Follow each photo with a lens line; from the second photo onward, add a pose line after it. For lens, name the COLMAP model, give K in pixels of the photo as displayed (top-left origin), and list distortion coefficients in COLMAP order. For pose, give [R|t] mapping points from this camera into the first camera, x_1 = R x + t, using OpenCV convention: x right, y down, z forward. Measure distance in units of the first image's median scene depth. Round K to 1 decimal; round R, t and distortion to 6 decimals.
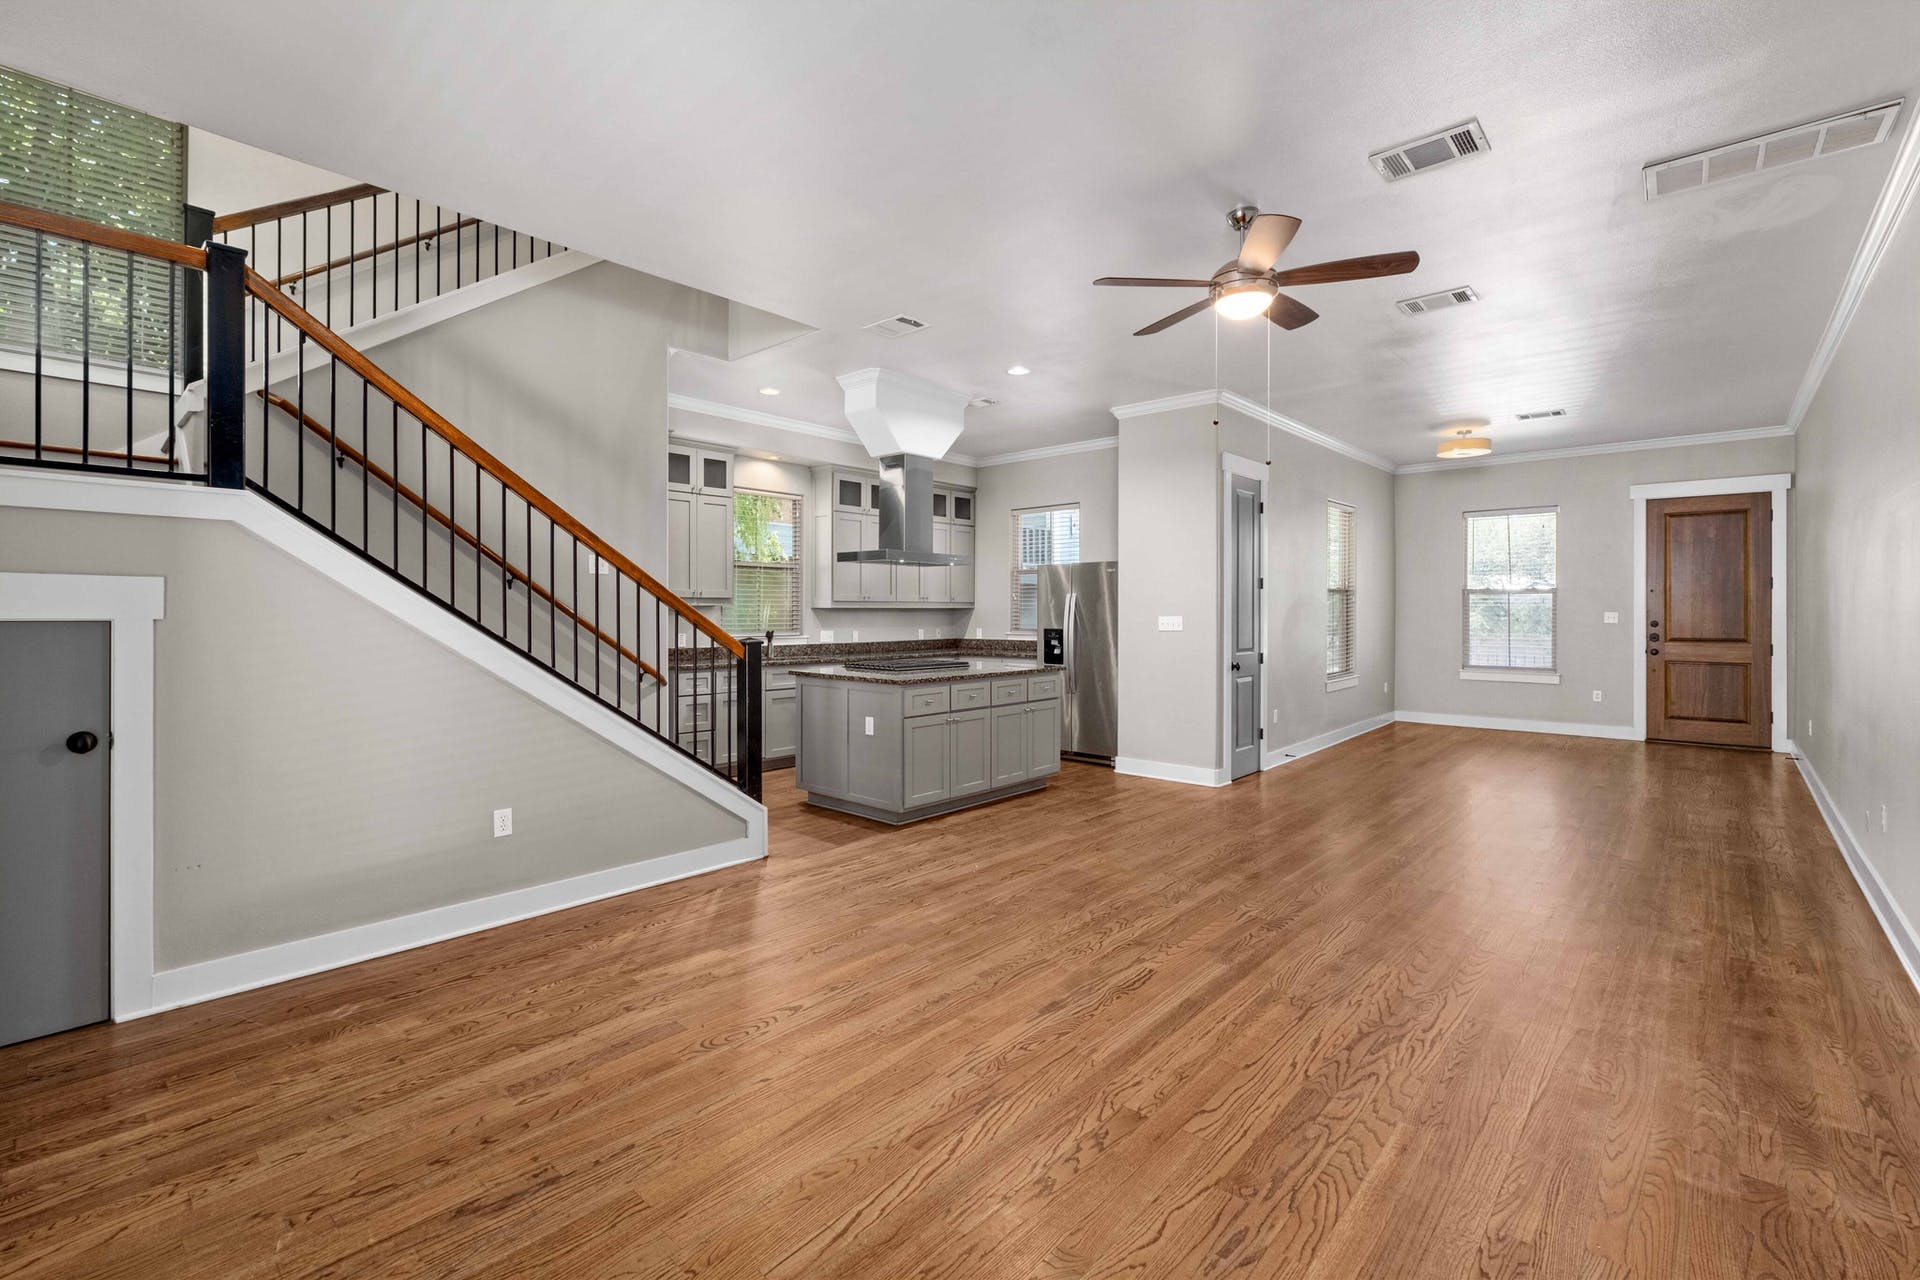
lens RADIAL K [[835.6, 0, 967.1], [0, 835.6, 608.0], [0, 0, 1]] dist [-0.005051, 0.000285]
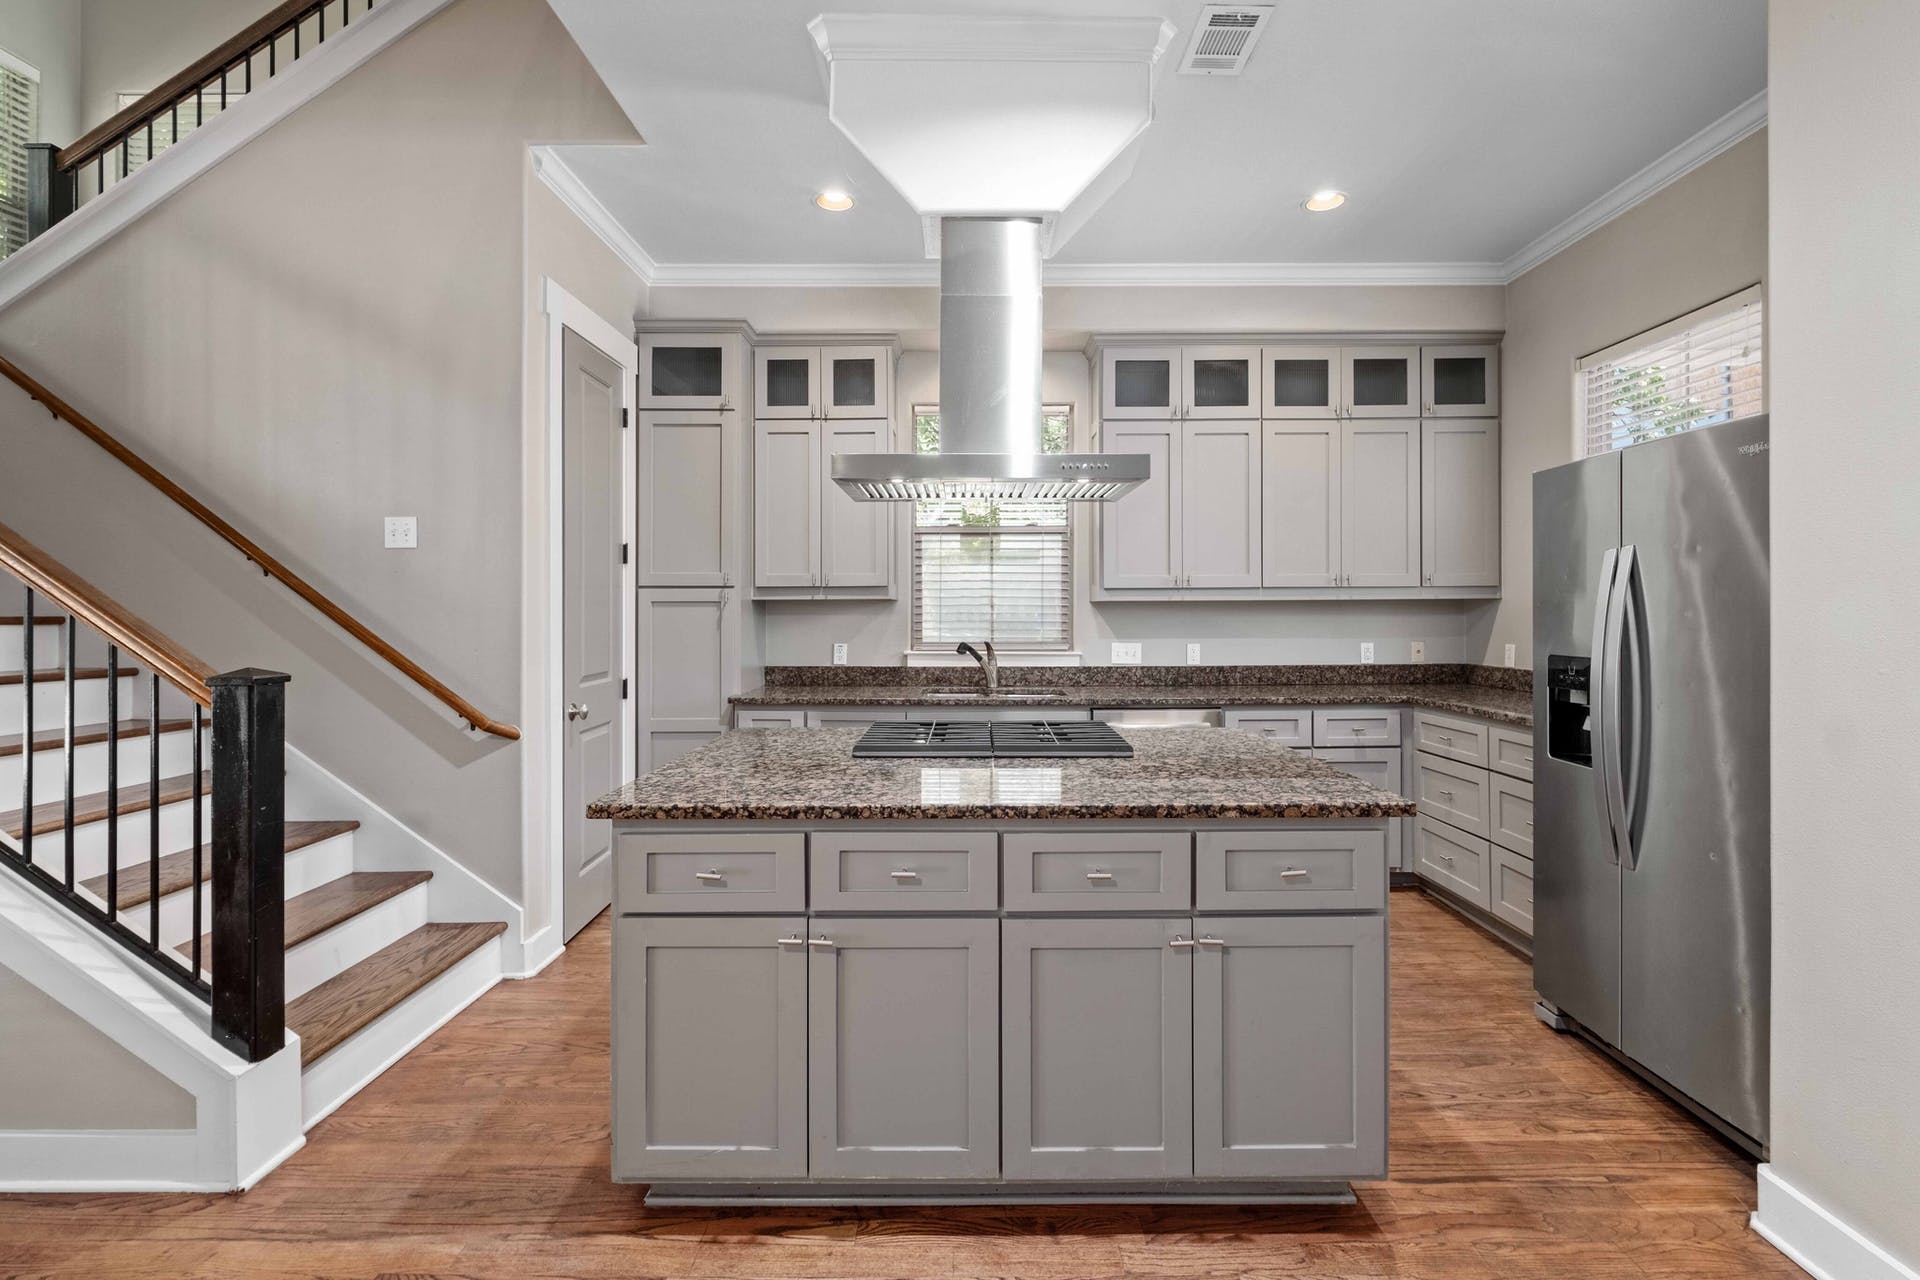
lens RADIAL K [[835.6, 0, 967.1], [0, 835.6, 608.0], [0, 0, 1]] dist [-0.005051, 0.000285]
pose [[0.660870, -0.005393, -0.750481, 0.317242], [0.006886, 0.999976, -0.001123, 0.007204], [0.750469, -0.004426, 0.660891, 0.994895]]
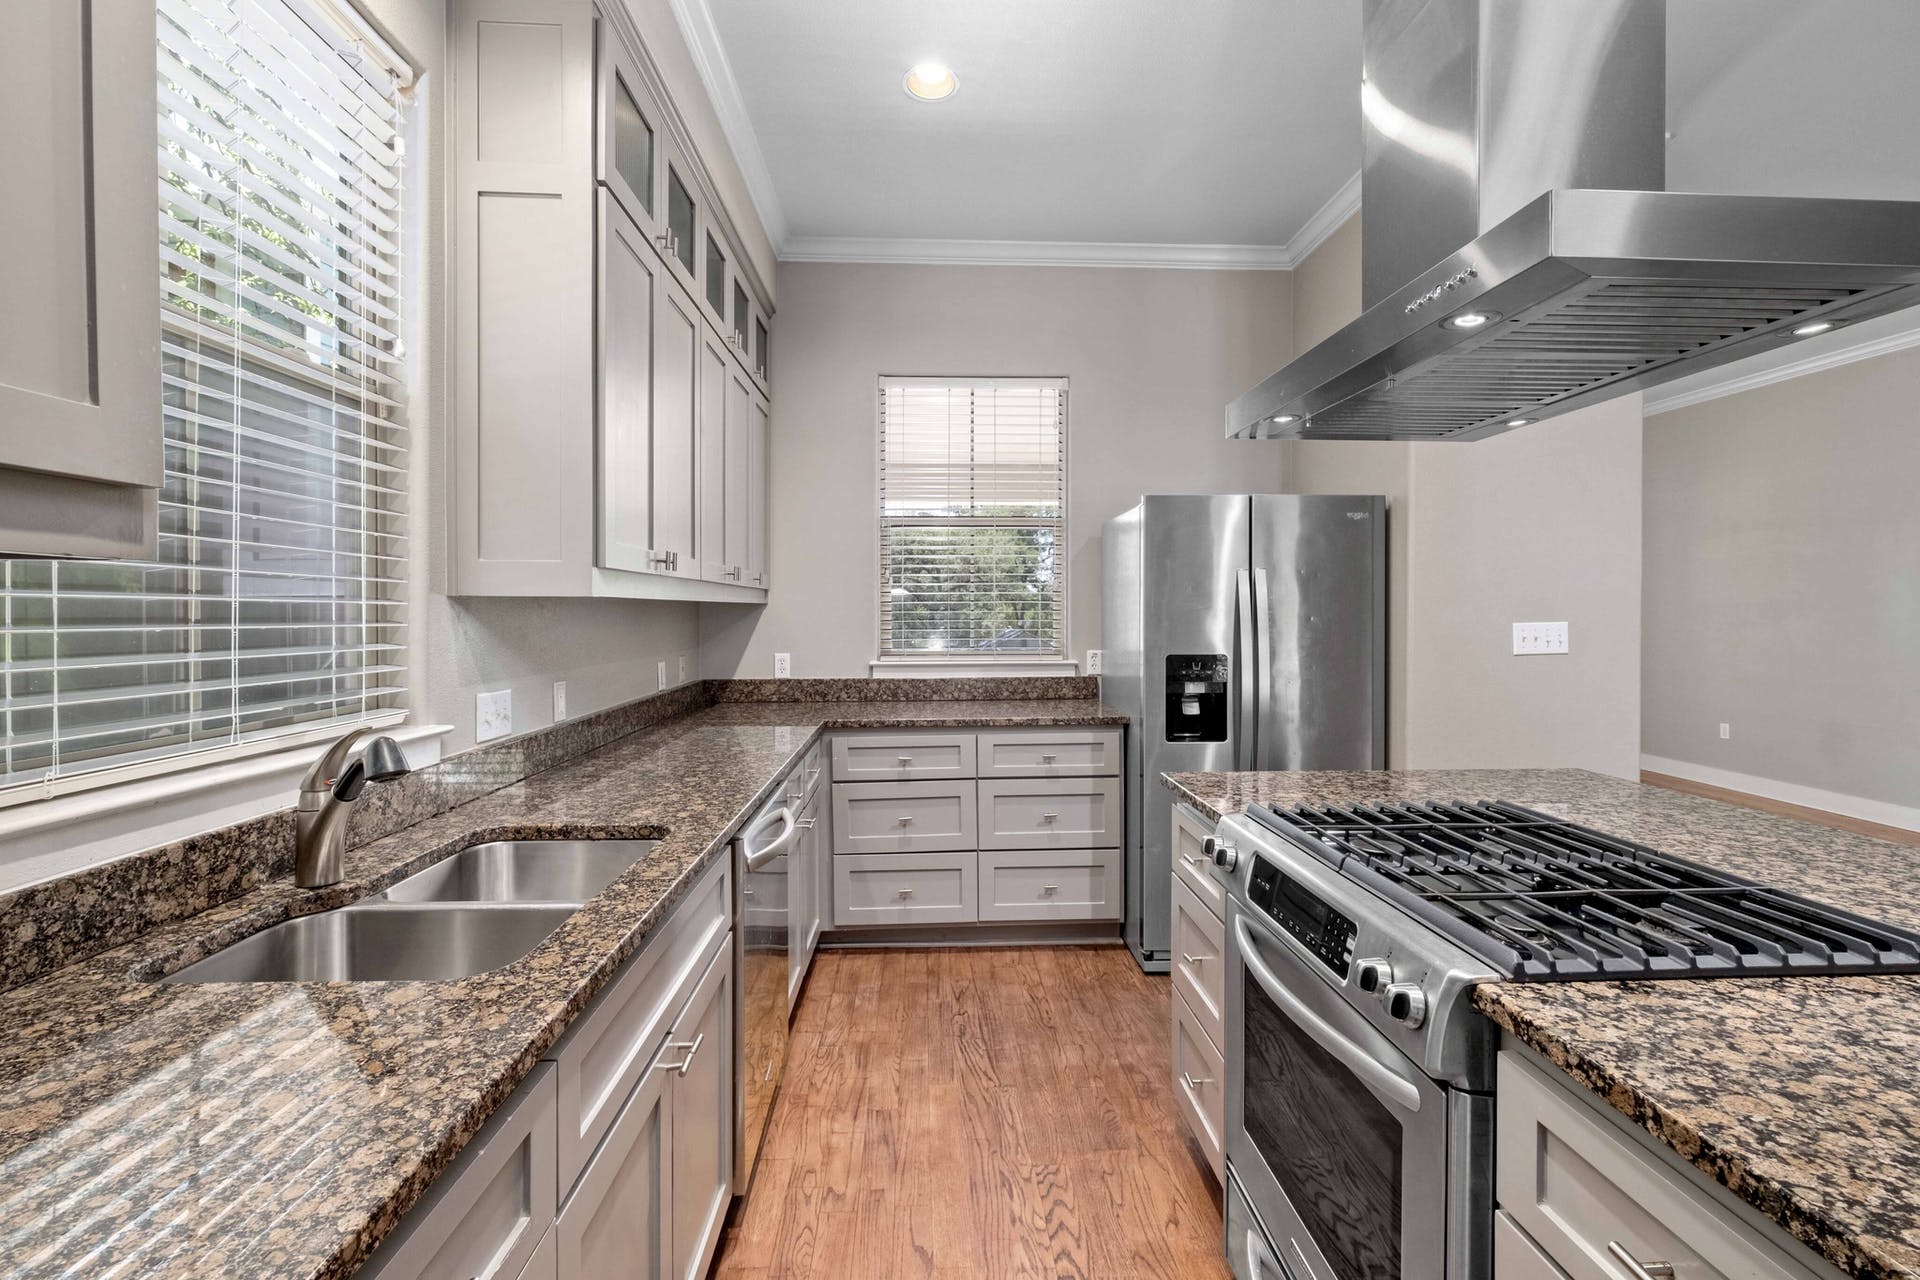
lens RADIAL K [[835.6, 0, 967.1], [0, 835.6, 608.0], [0, 0, 1]] dist [-0.005051, 0.000285]
pose [[0.712477, -0.001077, 0.701695, -0.432930], [-0.000090, 0.999999, 0.001626, 0.001873], [-0.701696, -0.001222, 0.712476, 1.300317]]
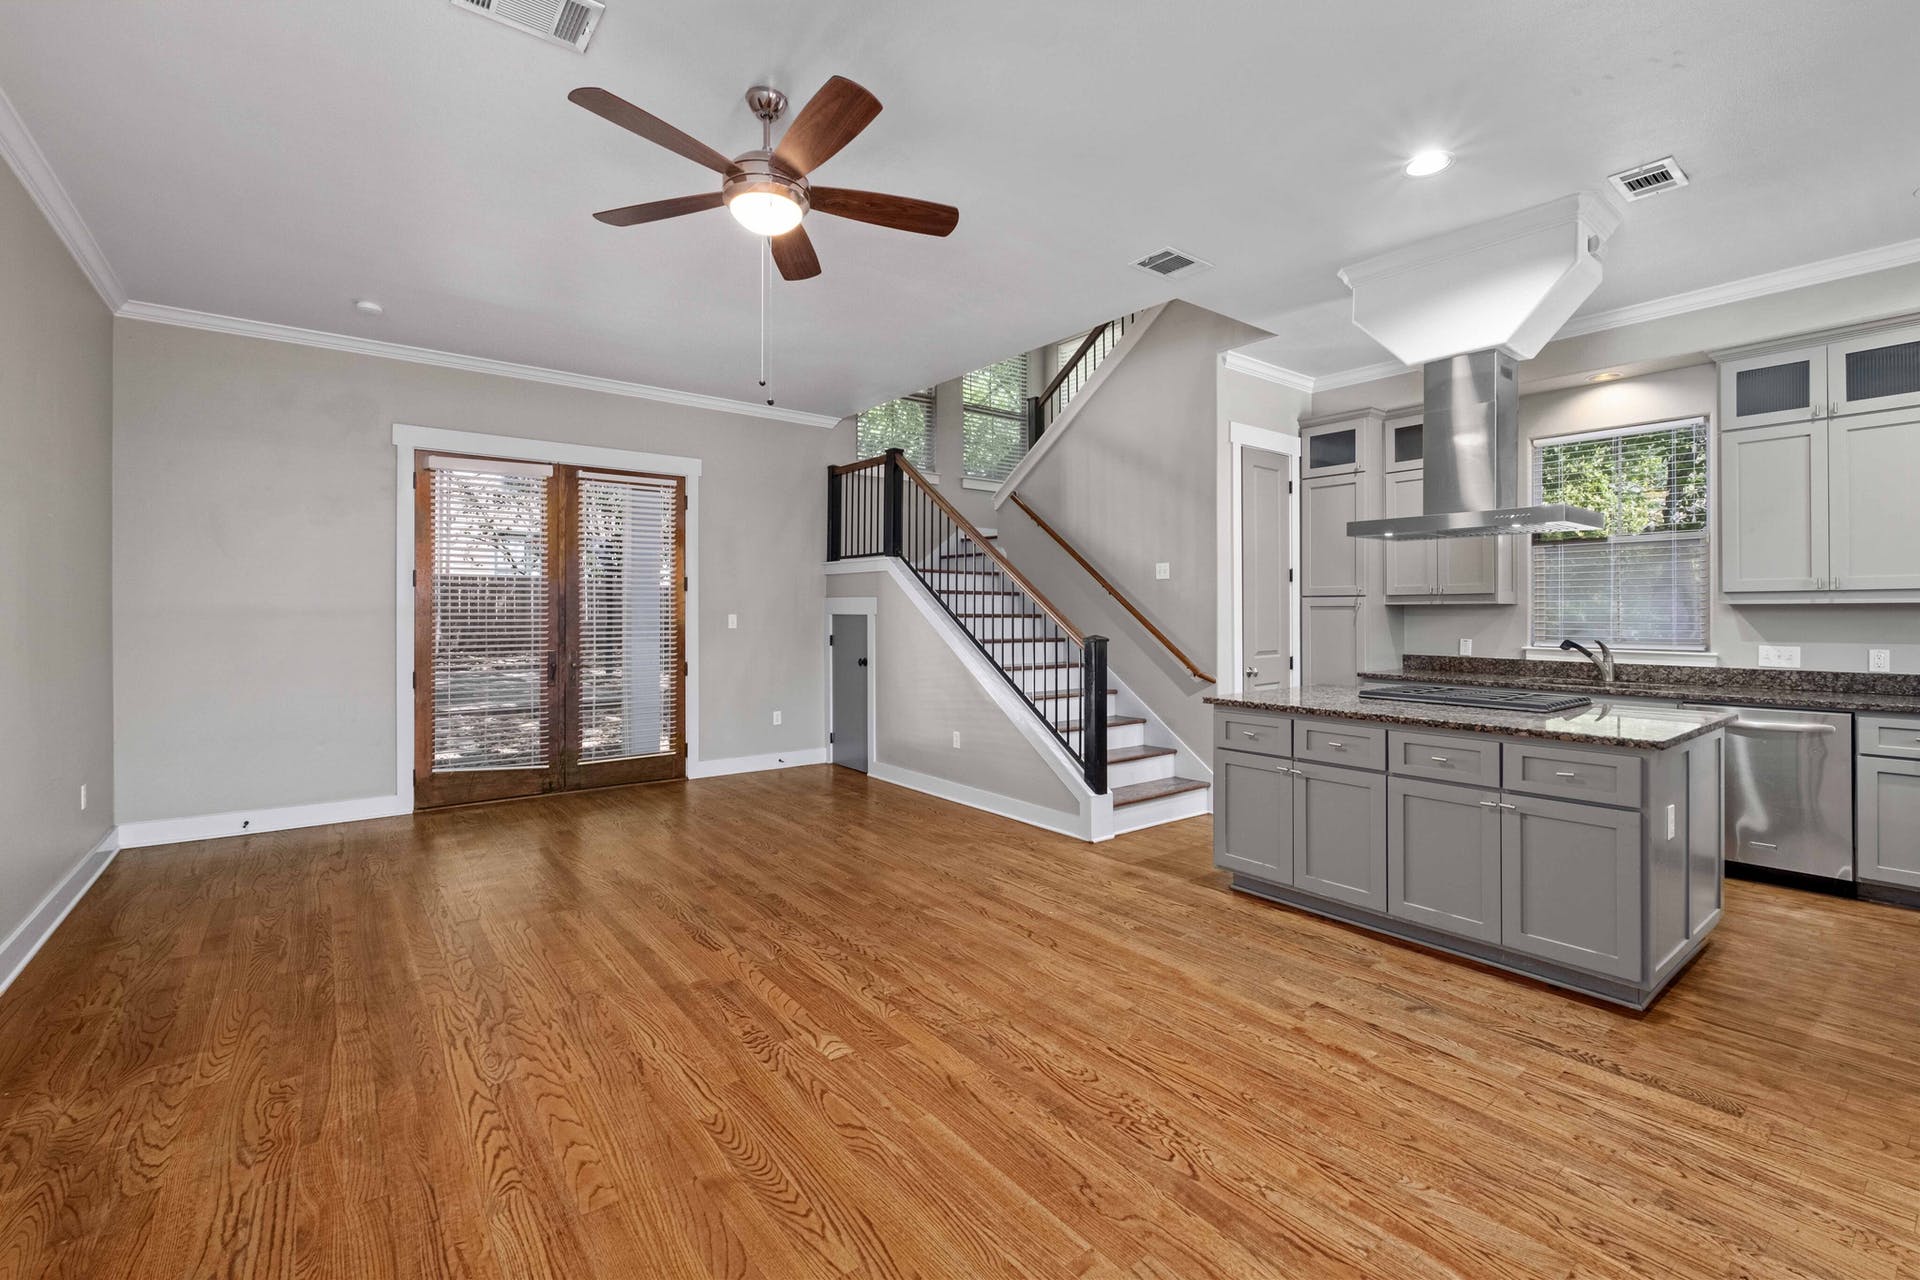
lens RADIAL K [[835.6, 0, 967.1], [0, 835.6, 608.0], [0, 0, 1]] dist [-0.005051, 0.000285]
pose [[-0.180683, -0.005994, -0.983523, 0.826766], [0.003372, 0.999972, -0.006714, 0.007349], [0.983536, -0.004529, -0.180658, 1.031910]]
